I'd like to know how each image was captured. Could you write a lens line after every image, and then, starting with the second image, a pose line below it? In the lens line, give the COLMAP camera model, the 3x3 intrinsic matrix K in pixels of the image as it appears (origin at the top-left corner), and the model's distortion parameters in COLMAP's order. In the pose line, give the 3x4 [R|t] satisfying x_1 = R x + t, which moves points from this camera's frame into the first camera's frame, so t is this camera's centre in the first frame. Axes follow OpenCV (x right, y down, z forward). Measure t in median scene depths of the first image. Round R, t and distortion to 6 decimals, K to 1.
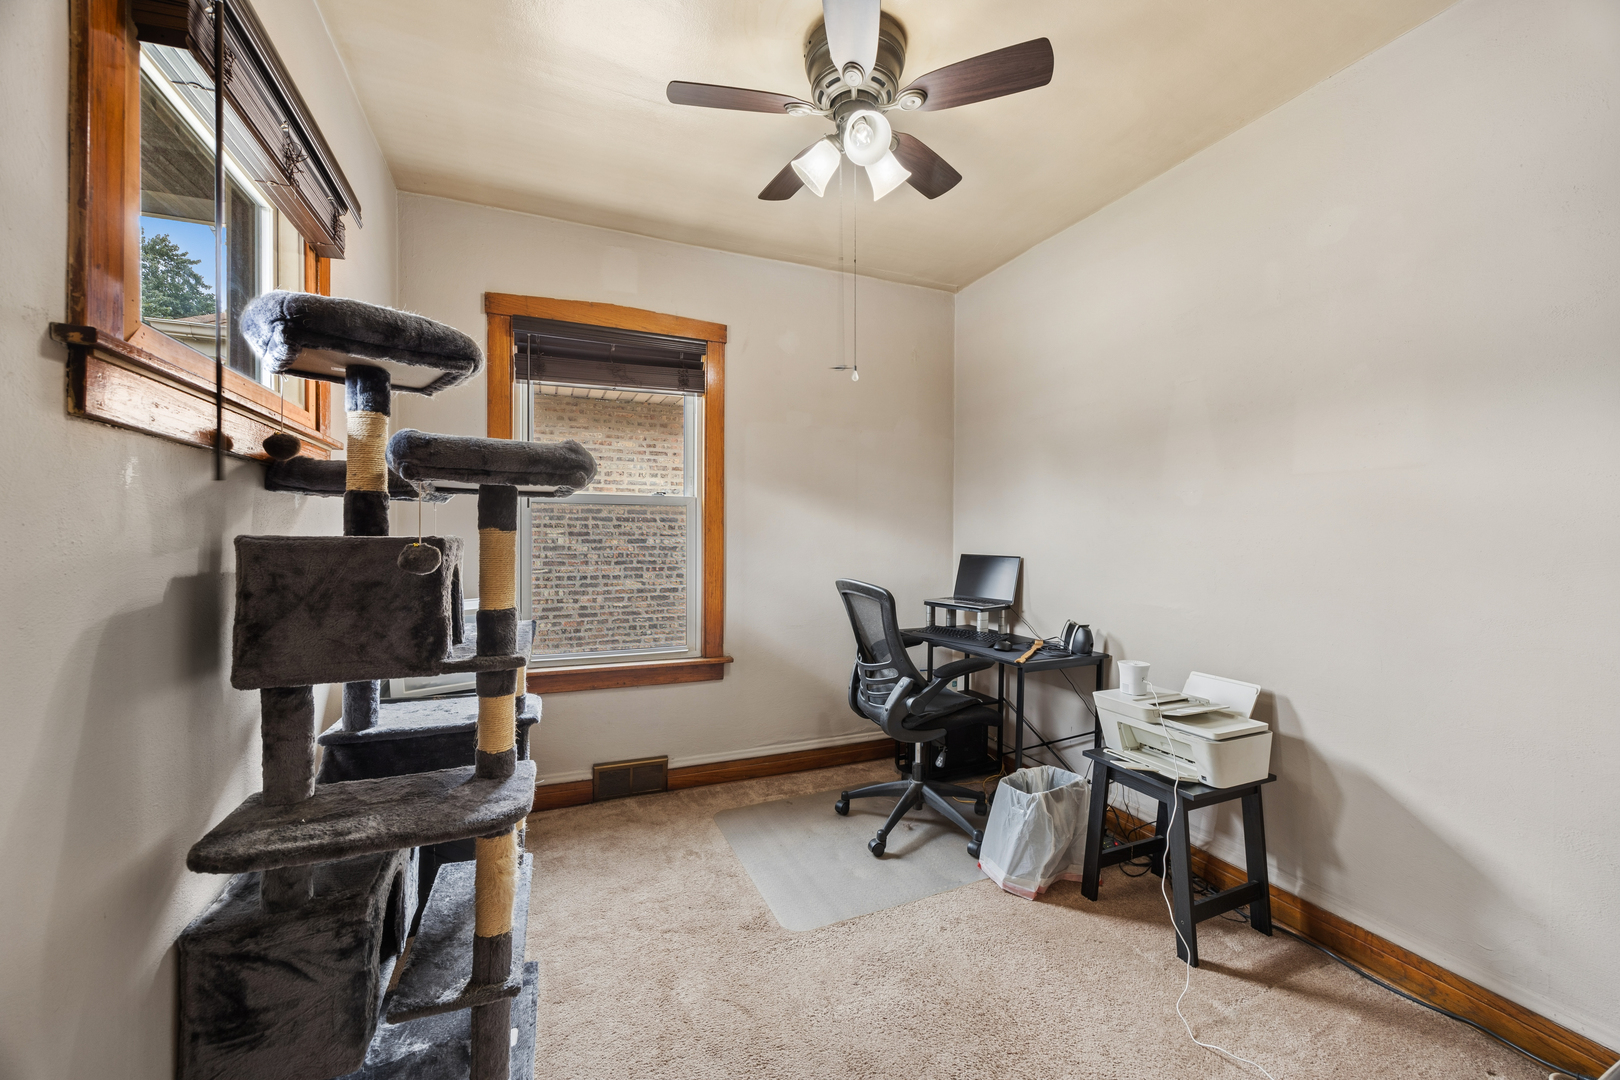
lens RADIAL K [[629.0, 0, 811.1], [0, 629.0, 541.8], [0, 0, 1]] dist [0.002682, 0.000045]
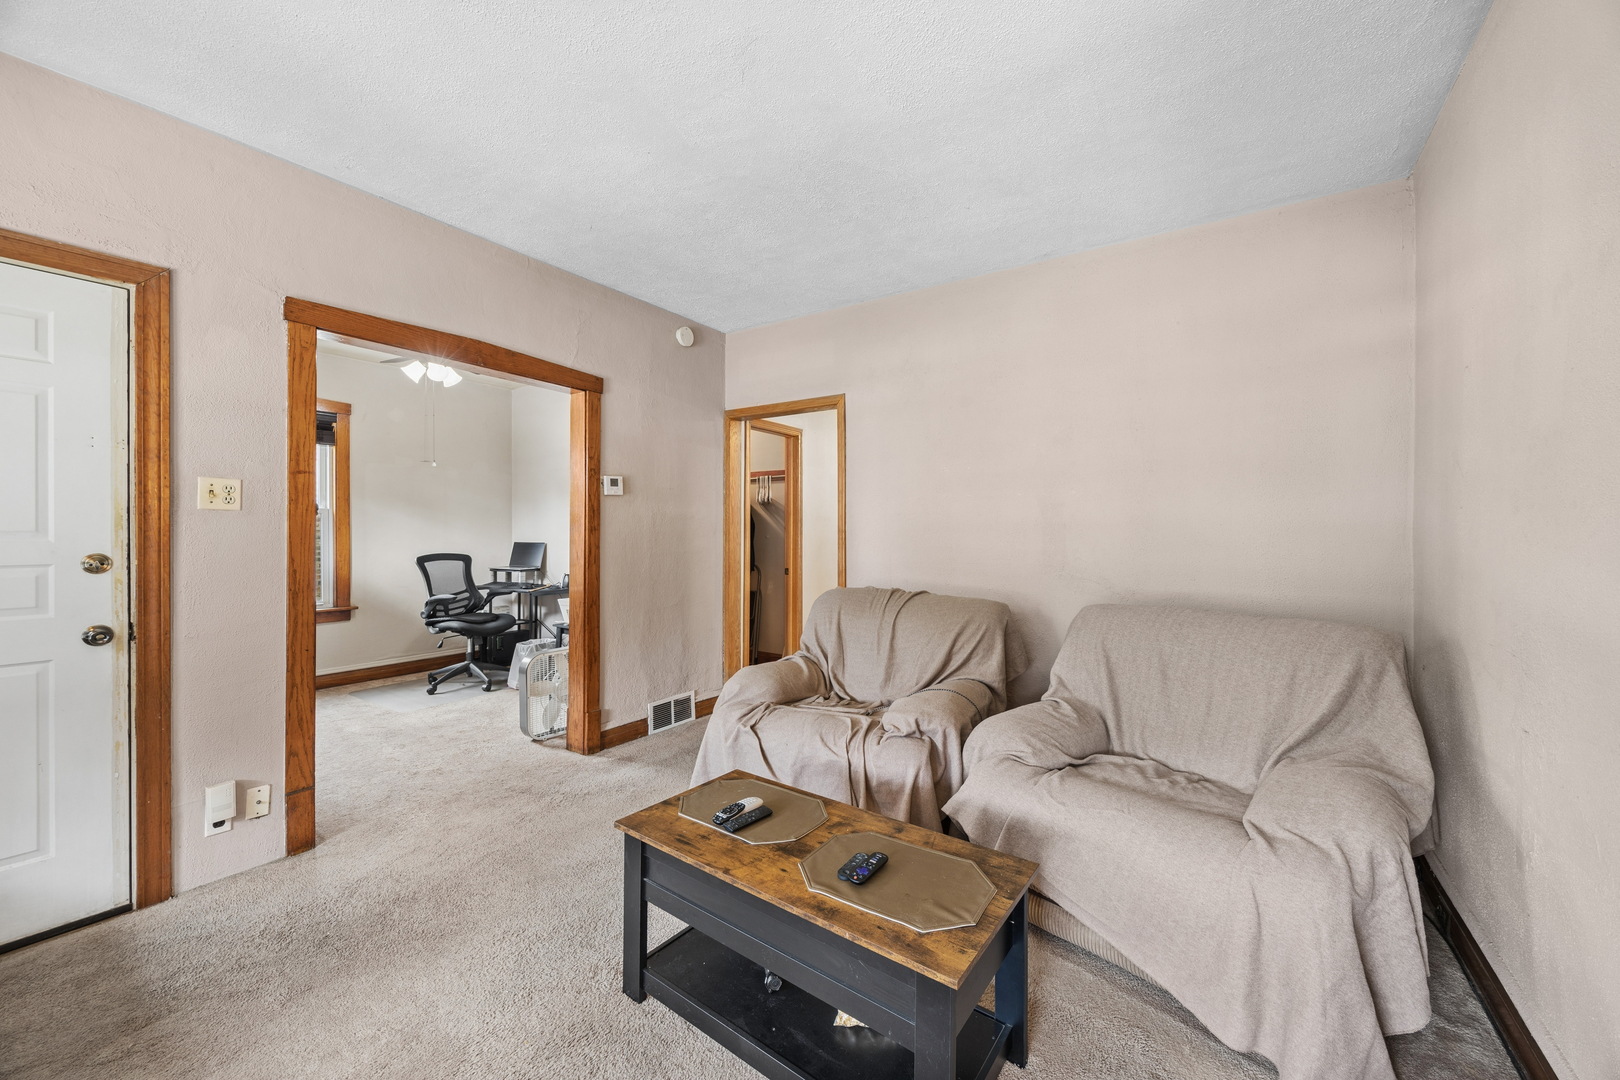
lens RADIAL K [[629.0, 0, 819.8], [0, 629.0, 542.0], [0, 0, 1]] dist [0.002682, 0.000045]
pose [[0.843148, -0.010351, 0.537582, 0.010392], [0.002356, 0.999876, 0.015557, -0.005960], [-0.537676, -0.011850, 0.843068, -1.021713]]
